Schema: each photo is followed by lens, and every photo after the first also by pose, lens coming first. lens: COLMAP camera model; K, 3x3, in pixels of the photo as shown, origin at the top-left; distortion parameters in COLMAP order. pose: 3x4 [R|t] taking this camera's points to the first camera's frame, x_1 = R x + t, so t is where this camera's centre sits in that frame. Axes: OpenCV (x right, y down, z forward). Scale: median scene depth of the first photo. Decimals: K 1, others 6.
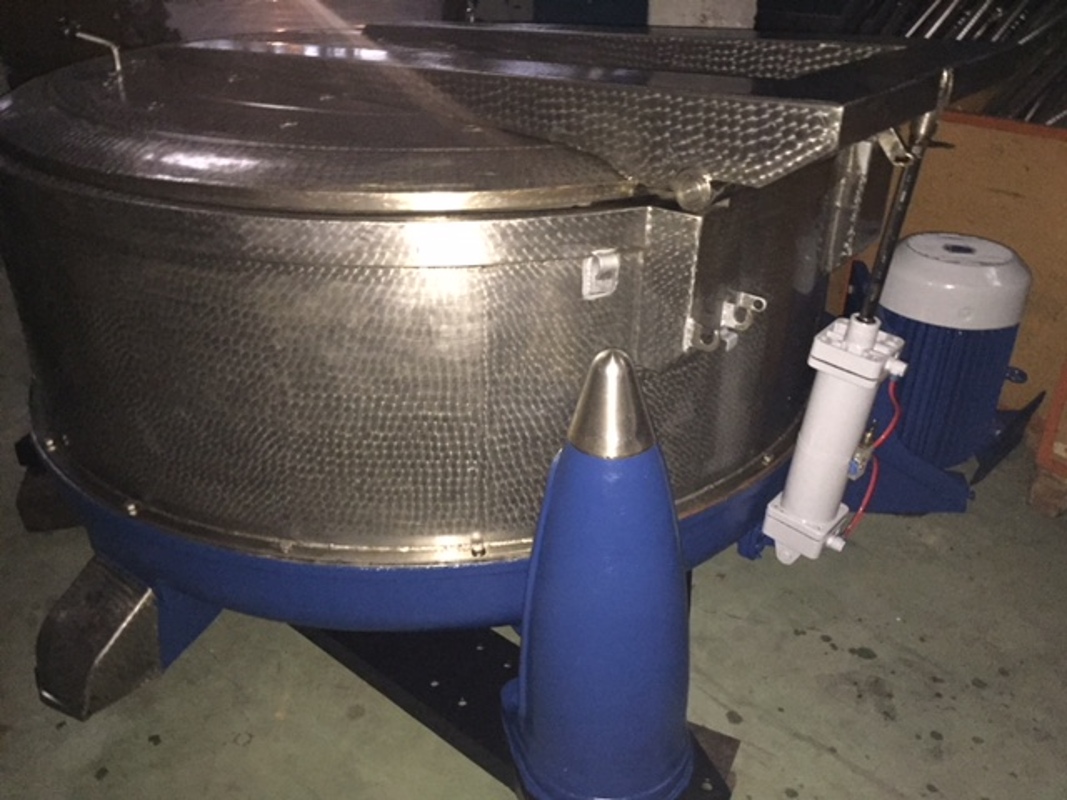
lens RADIAL K [[924.5, 0, 533.5], [0, 924.5, 400.0], [0, 0, 1]] dist [0.104650, -0.132265]
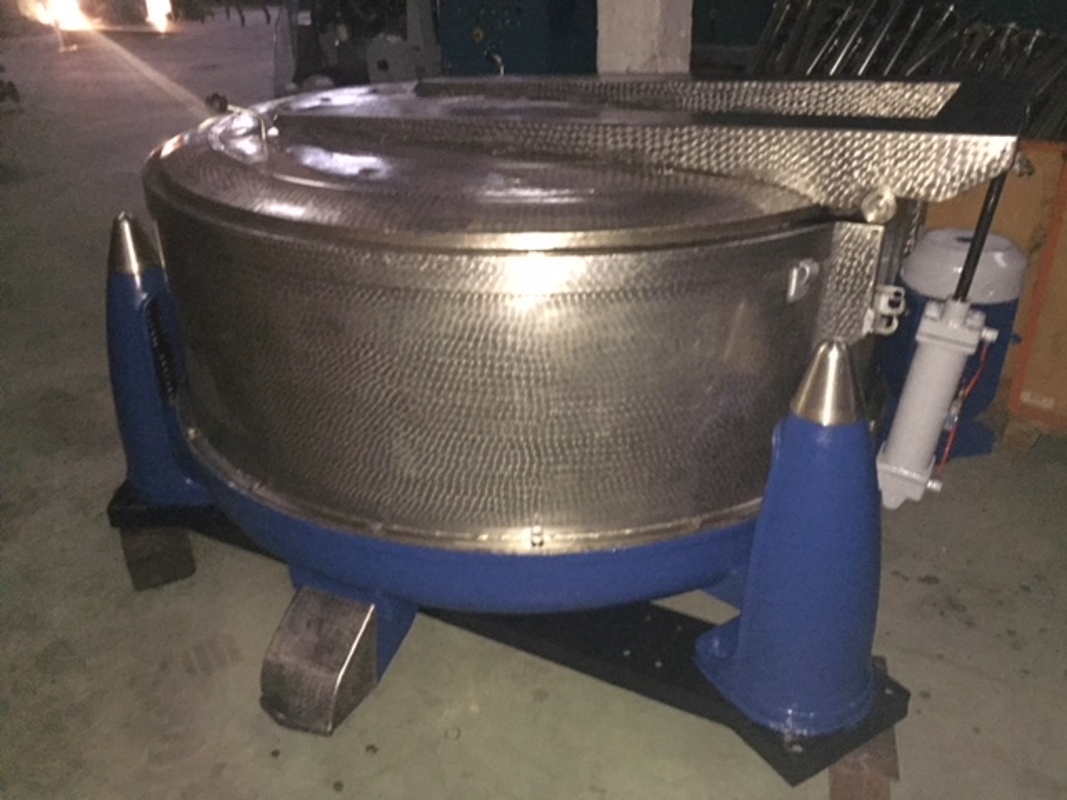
lens RADIAL K [[924.5, 0, 533.5], [0, 924.5, 400.0], [0, 0, 1]] dist [0.104650, -0.132265]
pose [[0.975280, -0.108915, 0.192268, -0.387014], [0.113665, 0.993423, -0.013816, 0.000192], [-0.189499, 0.035328, 0.981245, -0.100840]]
